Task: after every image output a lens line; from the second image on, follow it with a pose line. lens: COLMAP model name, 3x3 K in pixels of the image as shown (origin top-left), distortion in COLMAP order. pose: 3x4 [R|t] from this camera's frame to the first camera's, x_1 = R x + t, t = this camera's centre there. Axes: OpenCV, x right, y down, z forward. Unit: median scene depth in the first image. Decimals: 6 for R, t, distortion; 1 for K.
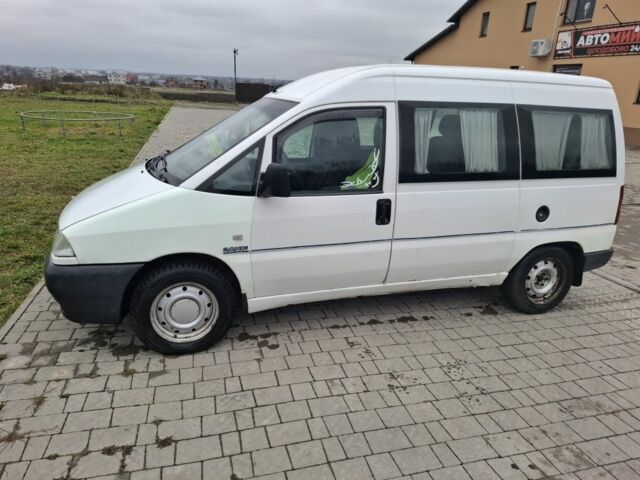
lens RADIAL K [[448.2, 0, 314.8], [0, 448.2, 239.7], [0, 0, 1]] dist [0.027641, -0.021854]
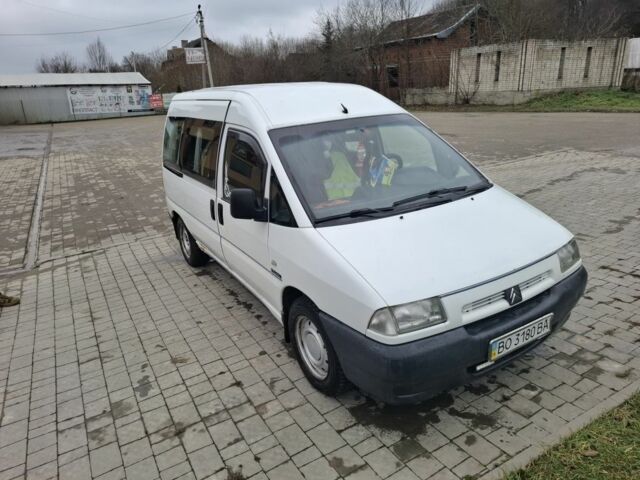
lens RADIAL K [[448.2, 0, 317.3], [0, 448.2, 236.9], [0, 0, 1]] dist [0.027641, -0.021854]
pose [[-0.258365, -0.332068, 0.907182, -0.223905], [0.333314, 0.850757, 0.406342, -0.109295], [-0.906724, 0.407361, -0.109123, 0.268641]]
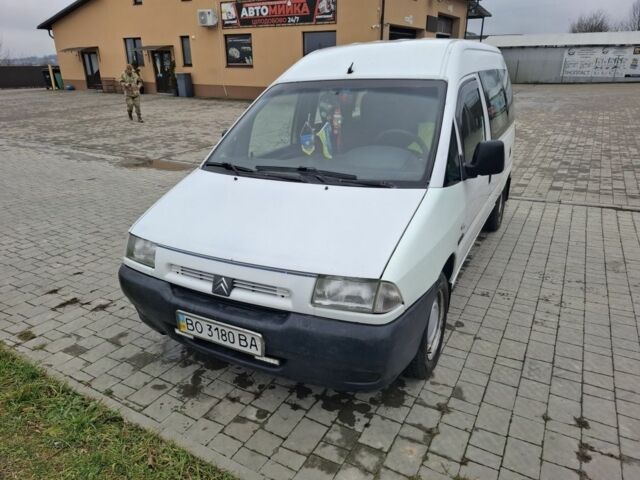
lens RADIAL K [[448.2, 0, 322.9], [0, 448.2, 242.3], [0, 0, 1]] dist [0.027641, -0.021854]
pose [[0.705518, -0.305030, 0.639689, -0.170313], [0.263609, 0.950818, 0.162653, -0.035018], [-0.657841, 0.053873, 0.751227, 0.079275]]
